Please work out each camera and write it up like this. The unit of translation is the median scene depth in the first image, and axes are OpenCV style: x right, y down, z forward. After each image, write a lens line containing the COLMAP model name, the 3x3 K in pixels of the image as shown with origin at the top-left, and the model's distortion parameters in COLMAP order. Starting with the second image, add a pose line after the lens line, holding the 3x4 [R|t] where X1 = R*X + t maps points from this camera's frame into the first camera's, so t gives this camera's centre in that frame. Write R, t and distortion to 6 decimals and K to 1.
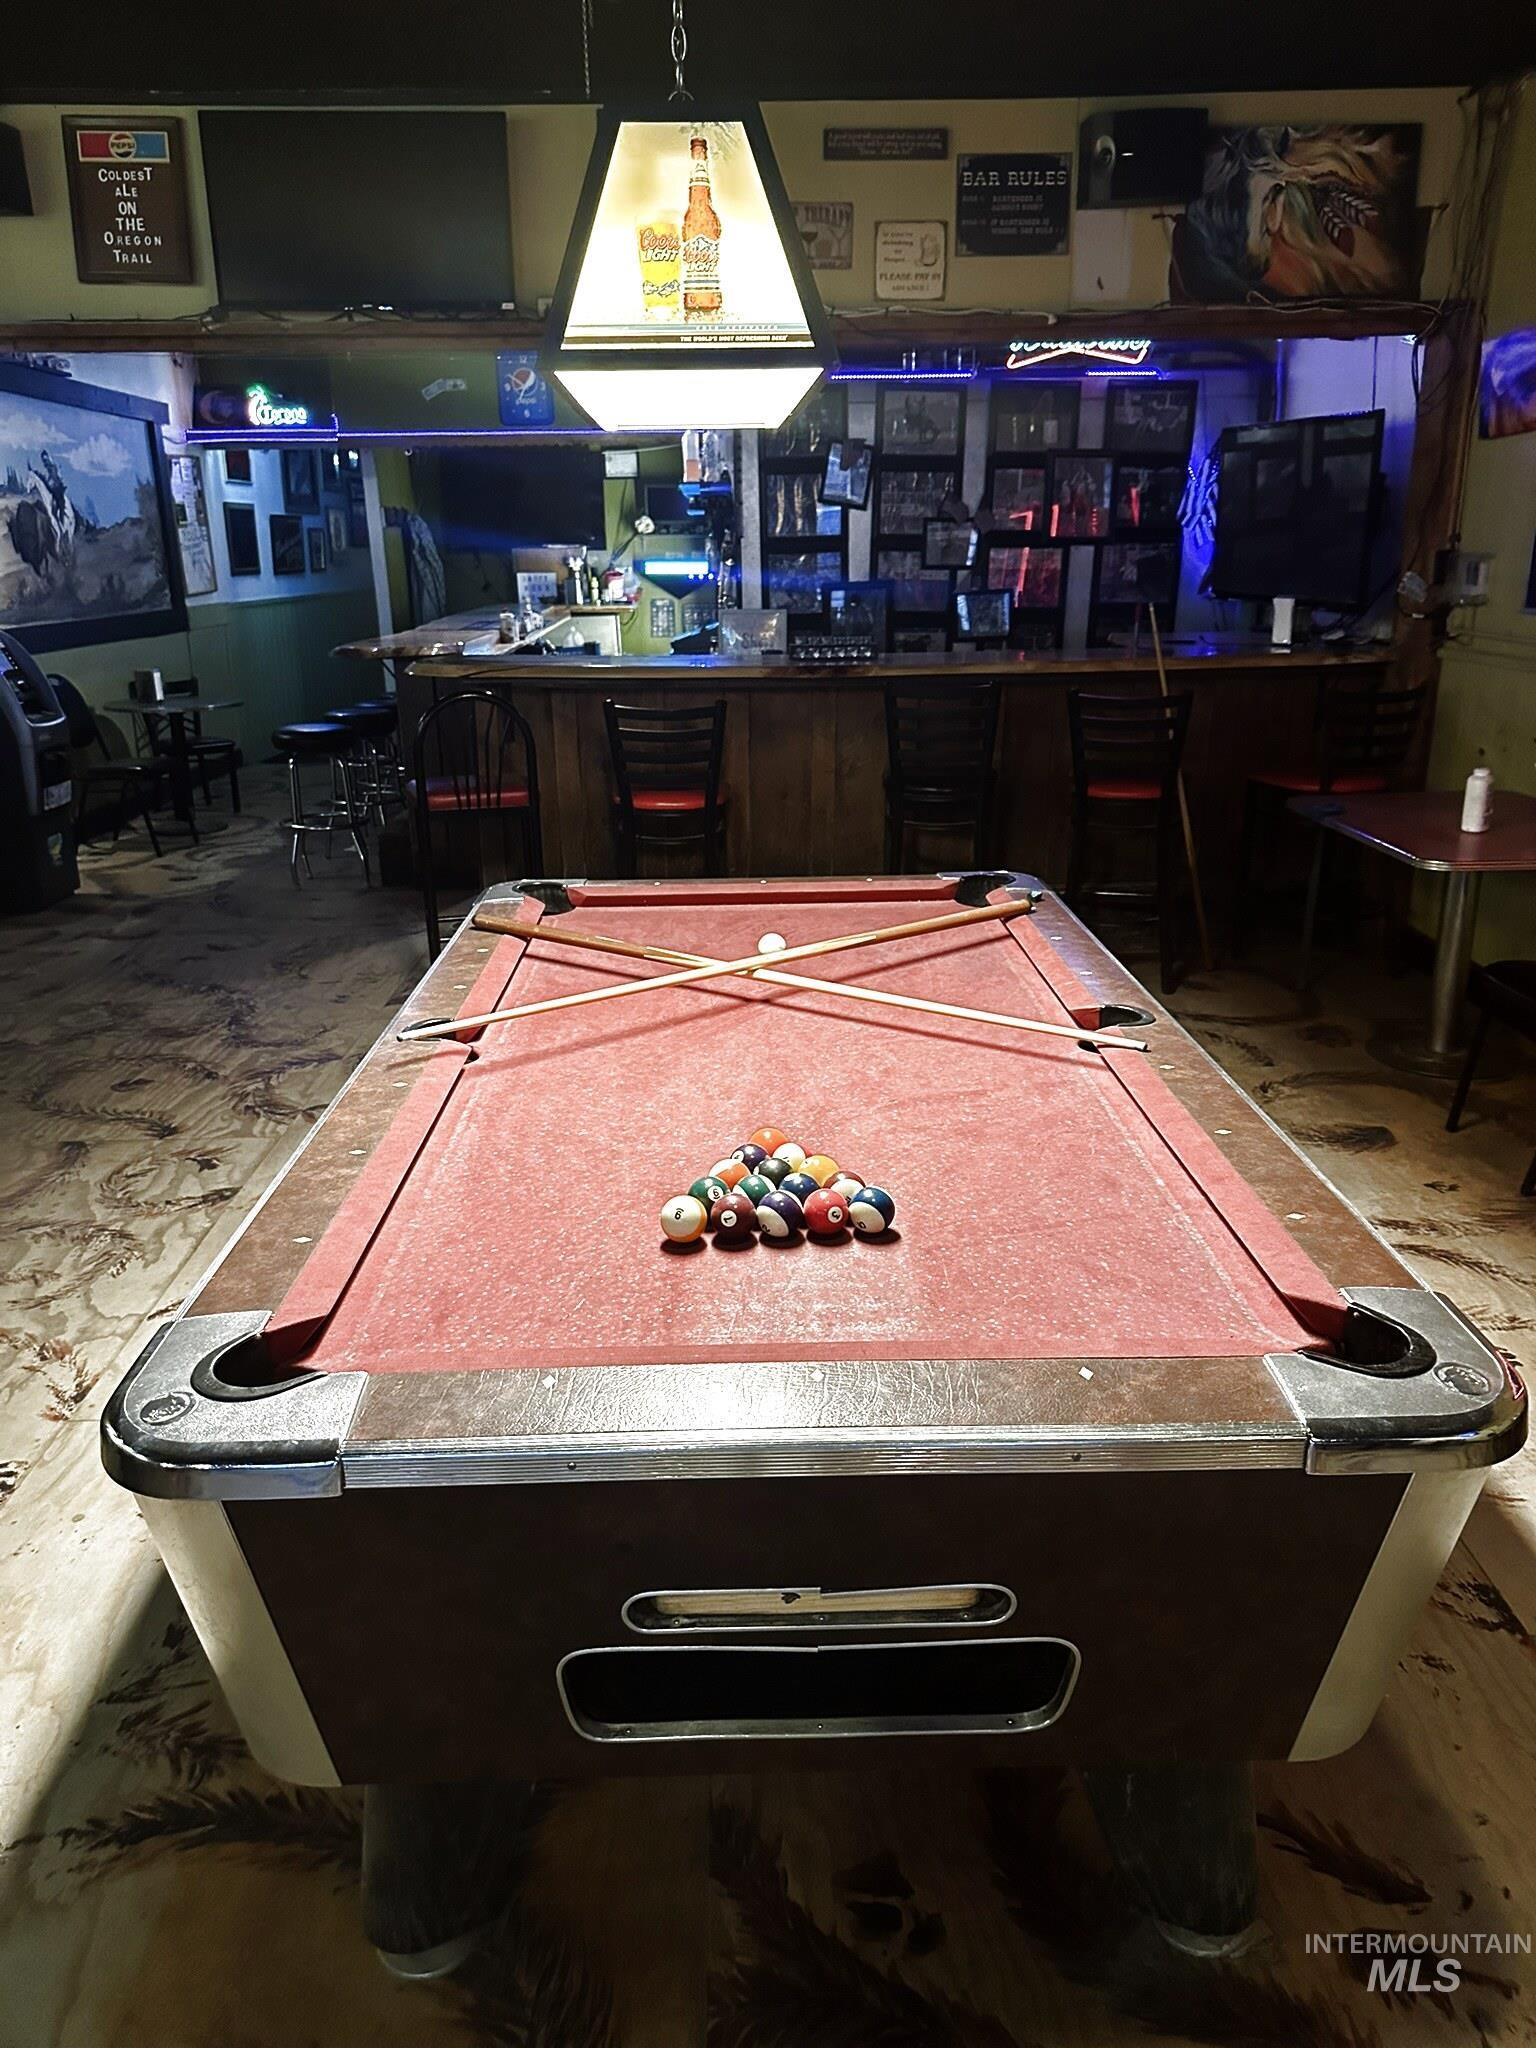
lens RADIAL K [[1453.4, 0, 763.7], [0, 1453.4, 1020.0], [0, 0, 1]] dist [-0.001998, -0.003270]
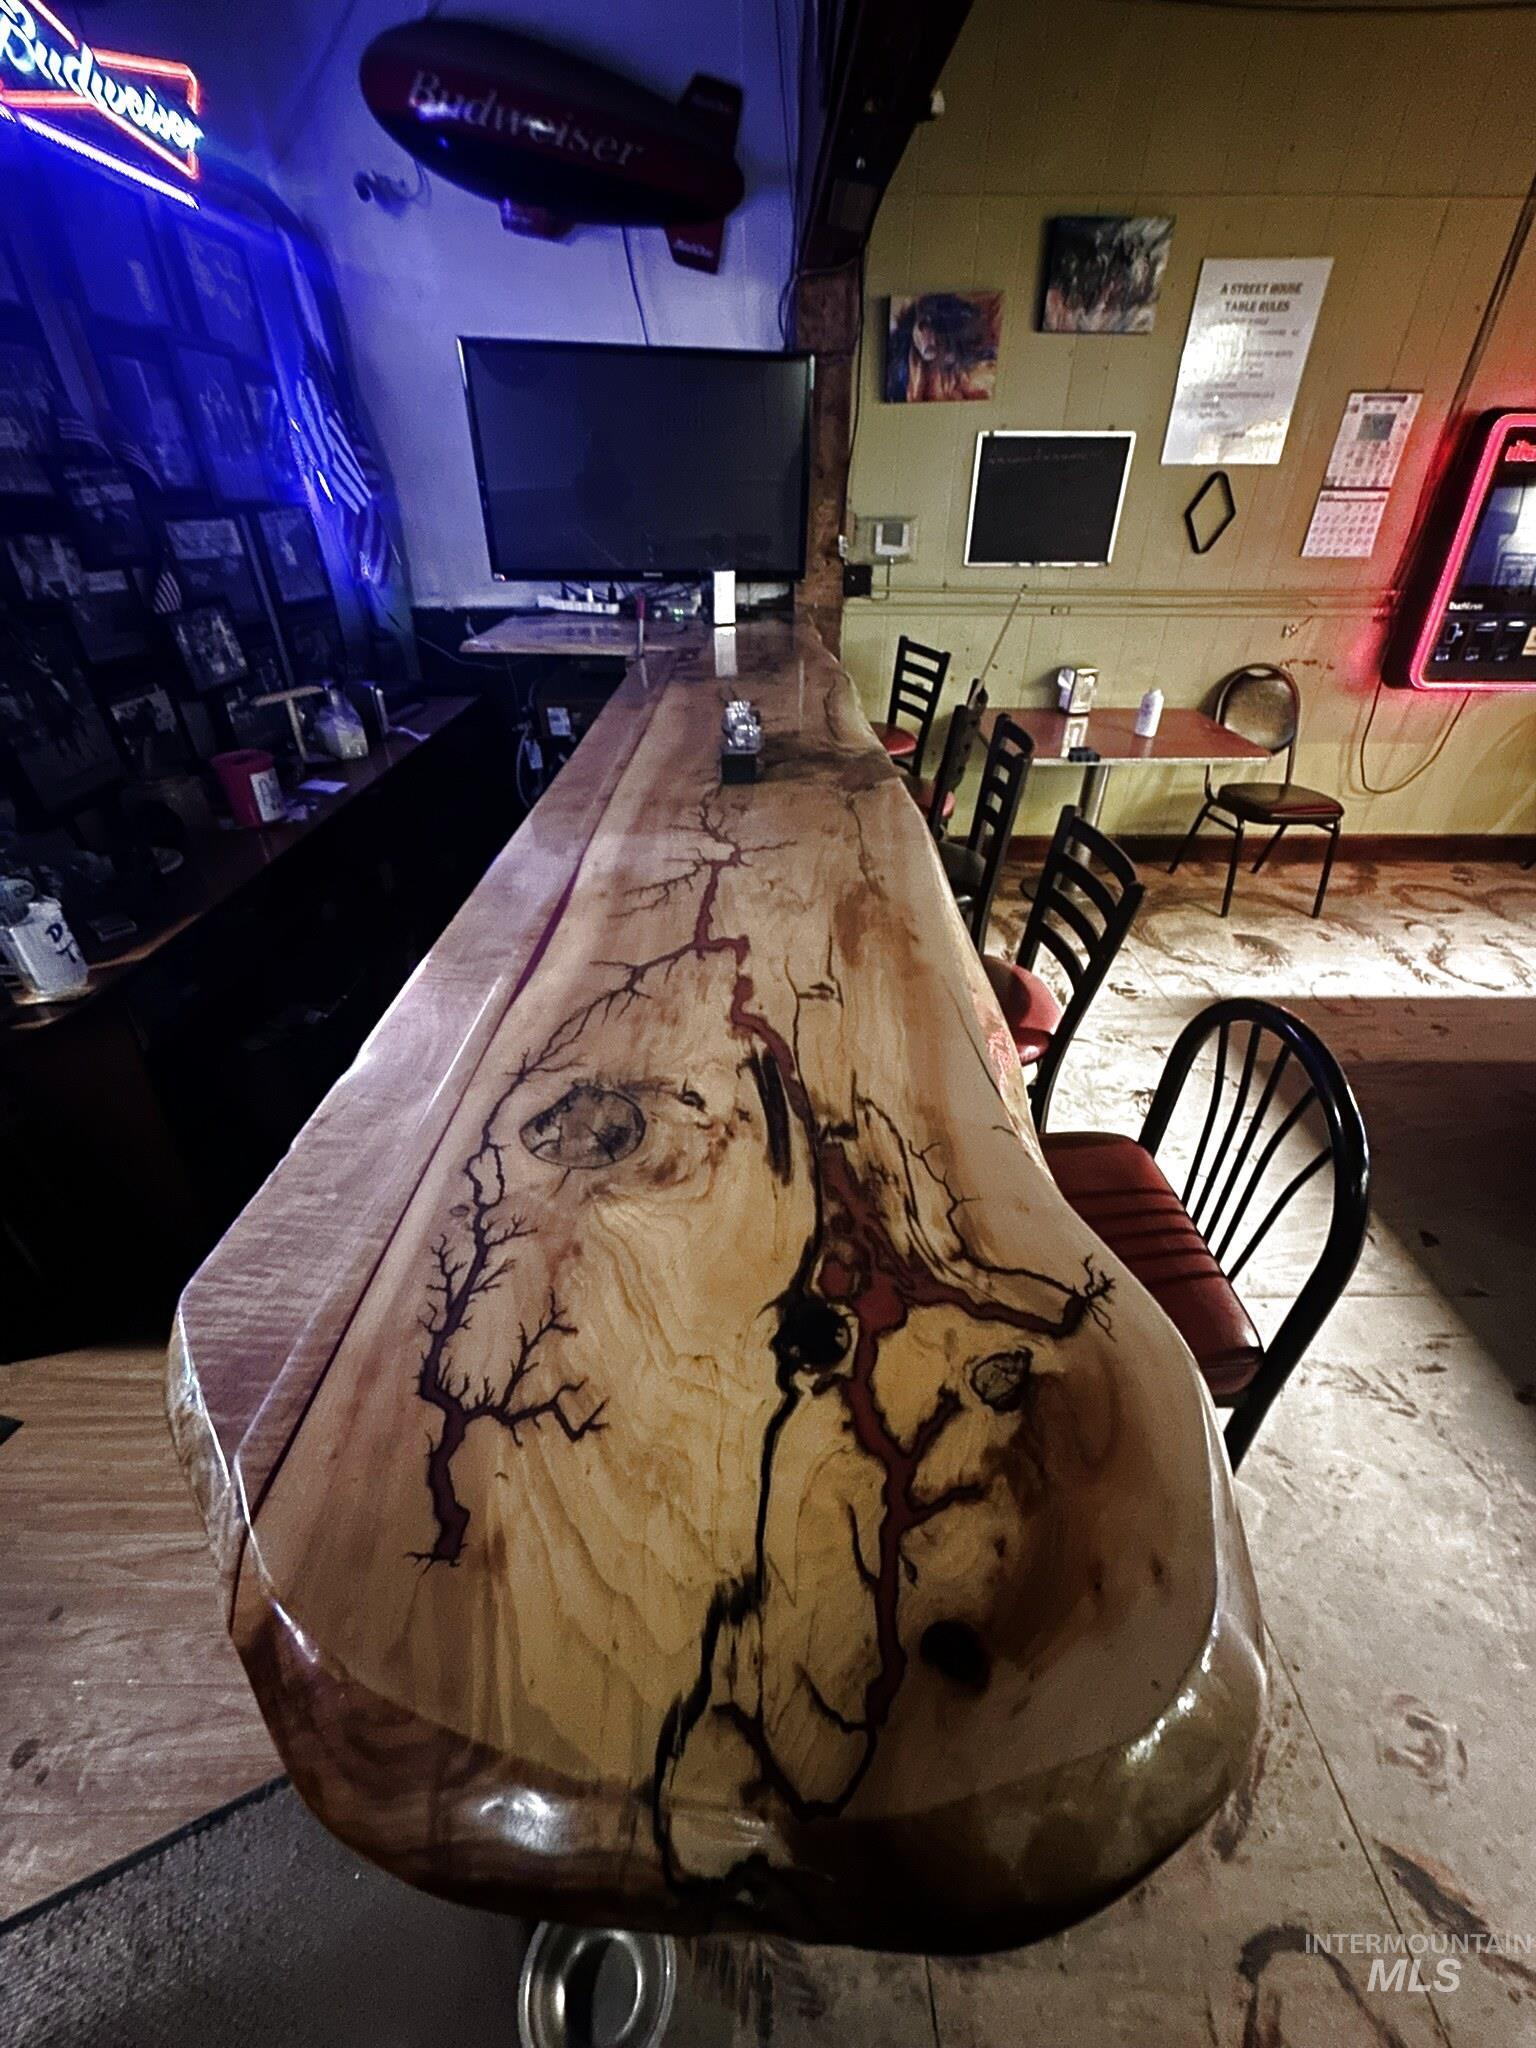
lens RADIAL K [[813.5, 0, 764.9], [0, 813.5, 1025.8], [0, 0, 1]] dist [-0.004402, 0.001204]
pose [[0.025072, -0.547848, 0.836202, -0.275188], [0.309353, 0.799659, 0.514632, -0.338160], [-0.950617, 0.245779, 0.189528, 1.005503]]
